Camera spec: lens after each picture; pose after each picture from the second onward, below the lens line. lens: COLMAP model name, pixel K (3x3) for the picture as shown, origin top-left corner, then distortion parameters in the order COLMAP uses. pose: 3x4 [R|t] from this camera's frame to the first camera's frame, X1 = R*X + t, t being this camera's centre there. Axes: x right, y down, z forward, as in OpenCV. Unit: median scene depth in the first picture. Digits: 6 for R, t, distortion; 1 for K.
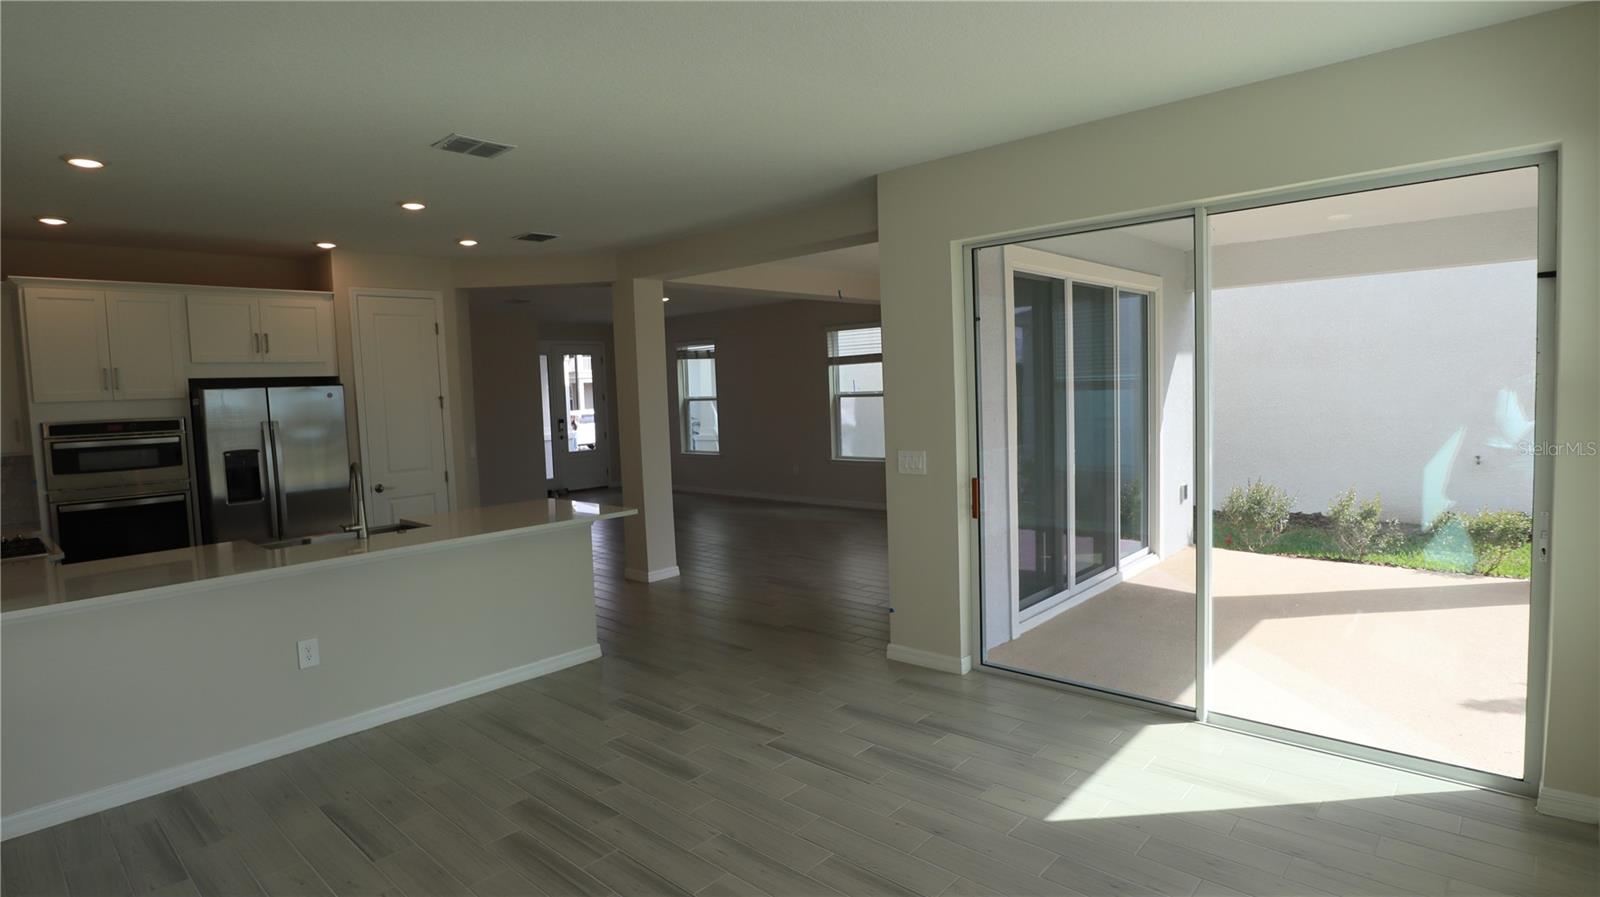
lens RADIAL K [[804.6, 0, 800.0], [0, 804.6, 448.5], [0, 0, 1]] dist [-0.027384, 0.001428]
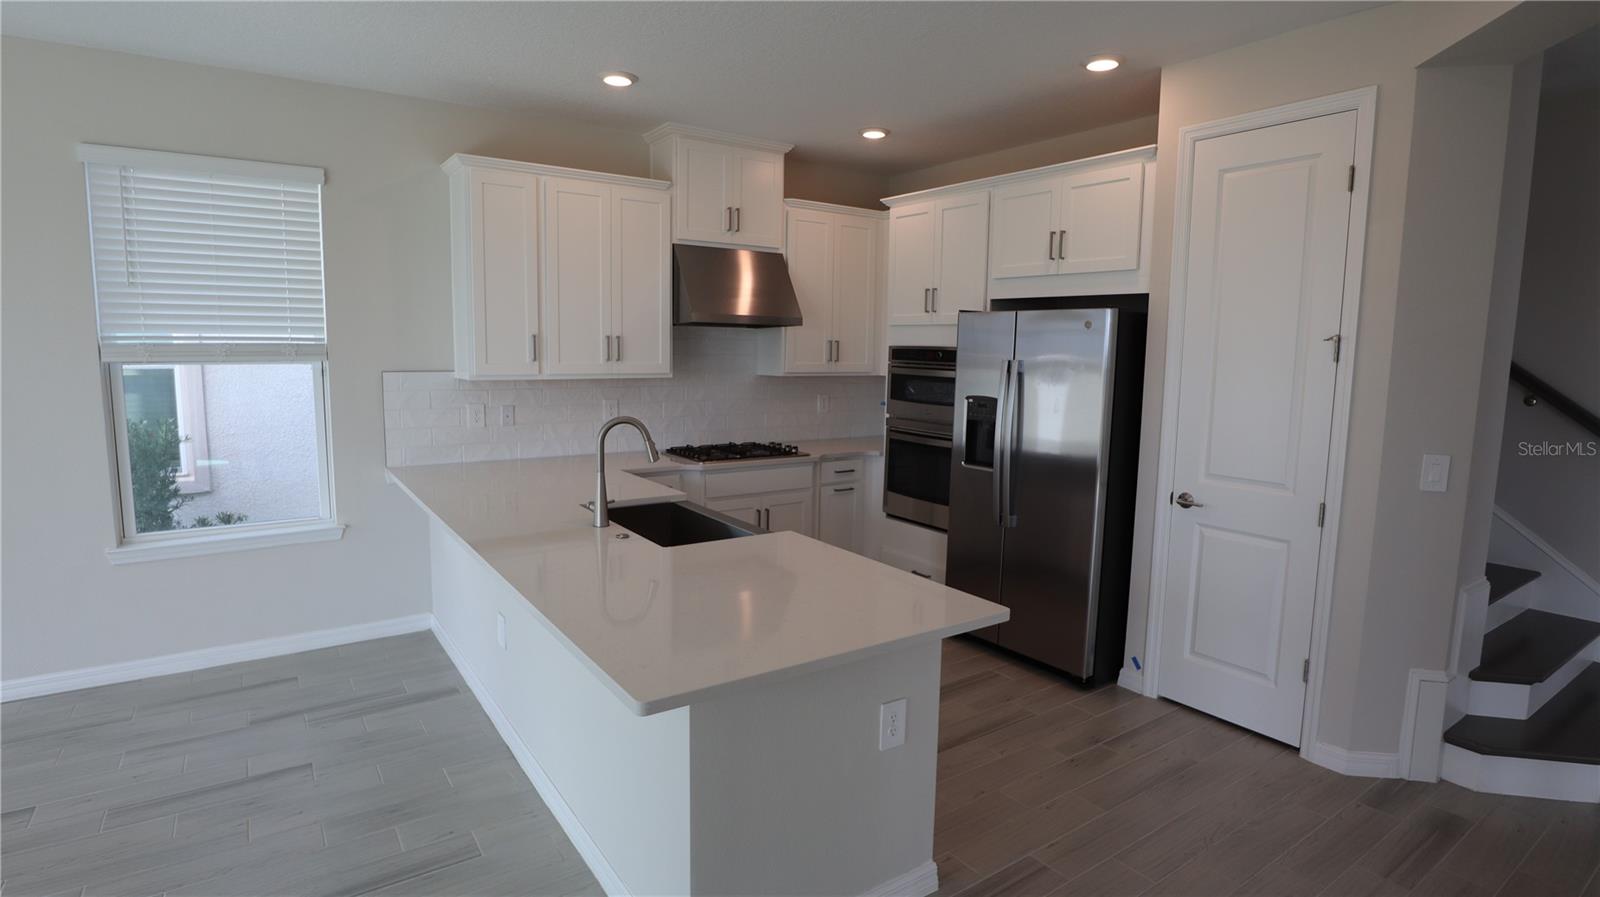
lens RADIAL K [[804.6, 0, 800.0], [0, 804.6, 448.5], [0, 0, 1]] dist [-0.027384, 0.001428]
pose [[-0.214976, 0.159675, -0.963478, 0.056935], [-0.086100, 0.979604, 0.181558, -0.069360], [0.972817, 0.121986, -0.196843, 0.958714]]
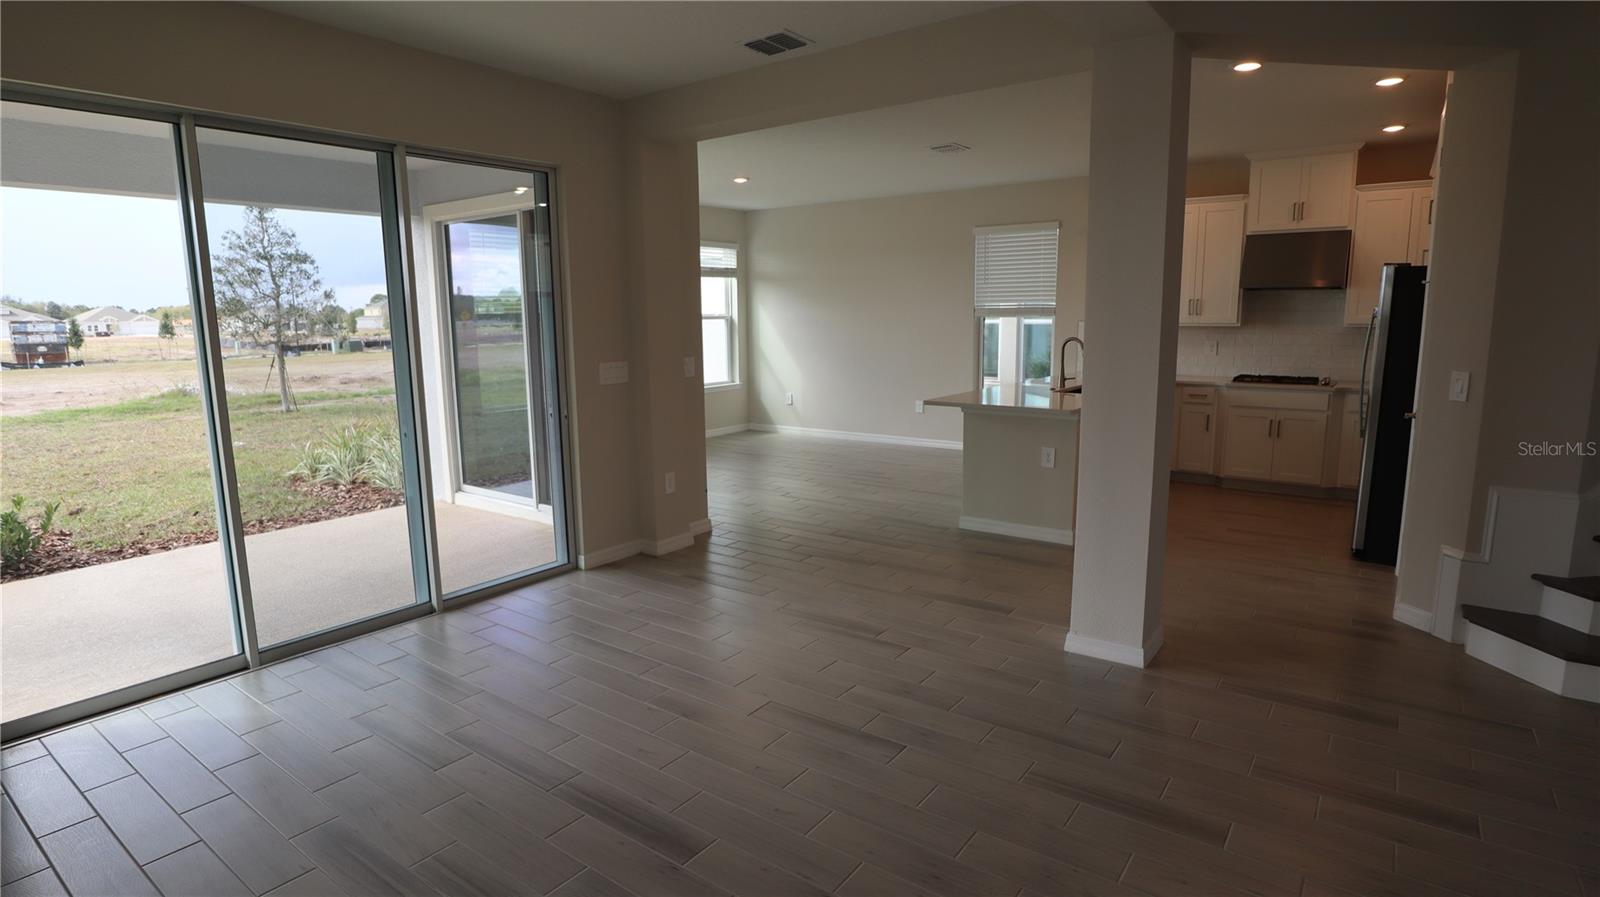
lens RADIAL K [[824.0, 0, 800.0], [0, 824.0, 448.5], [0, 0, 1]] dist [-0.060677, 0.026928]
pose [[-0.991893, 0.065425, -0.108940, 0.081706], [0.037092, 0.969010, 0.244221, -0.120002], [0.121542, 0.238200, -0.963581, 1.736726]]
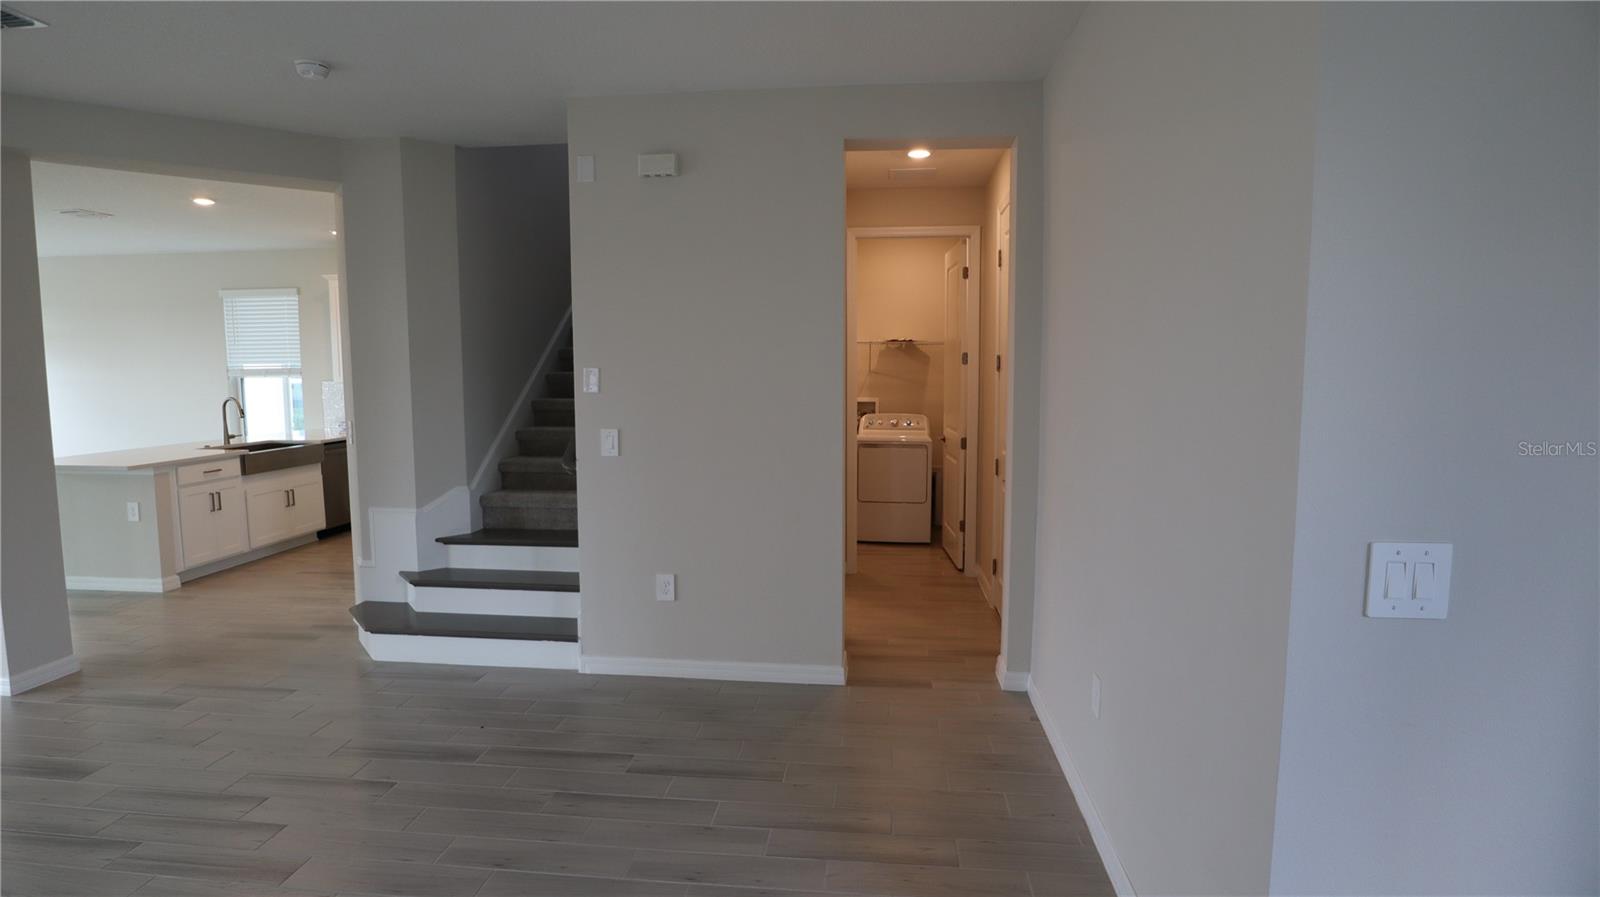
lens RADIAL K [[804.6, 0, 800.0], [0, 804.6, 448.5], [0, 0, 1]] dist [-0.027384, 0.001428]
pose [[-0.799203, 0.098395, -0.592953, -0.347716], [-0.016973, 0.982422, 0.185900, -0.135837], [0.600821, 0.158636, -0.783485, 2.062983]]
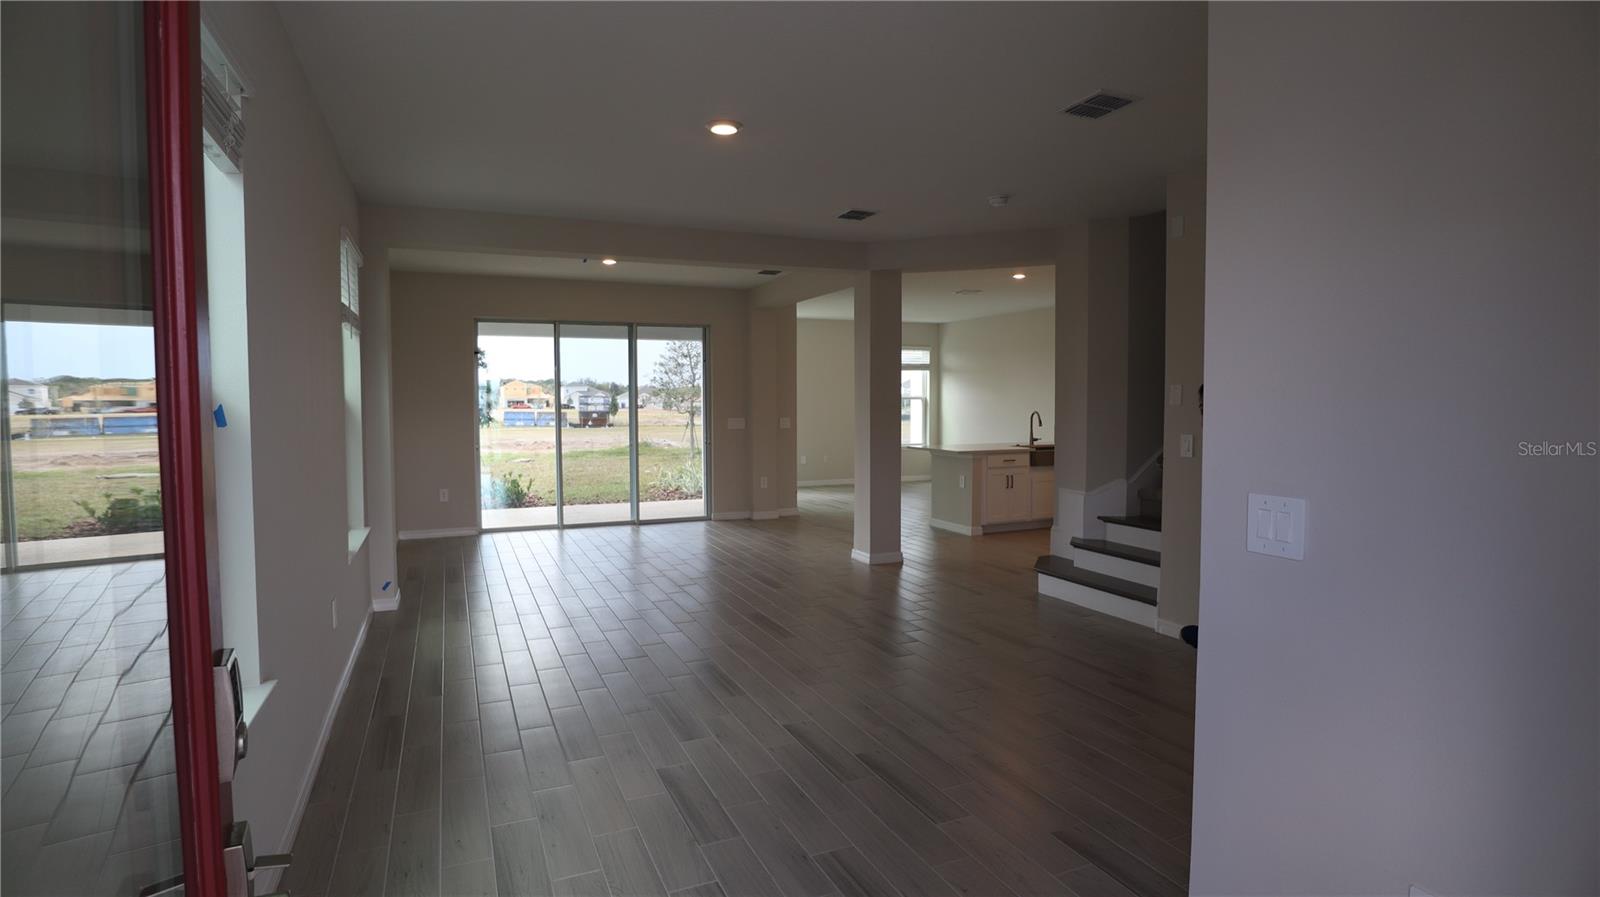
lens RADIAL K [[804.6, 0, 800.0], [0, 804.6, 448.5], [0, 0, 1]] dist [-0.027384, 0.001428]
pose [[-0.919043, 0.015284, 0.393860, -0.559667], [0.068130, 0.990367, 0.120544, -0.135146], [-0.388224, 0.137619, -0.911232, 2.312330]]
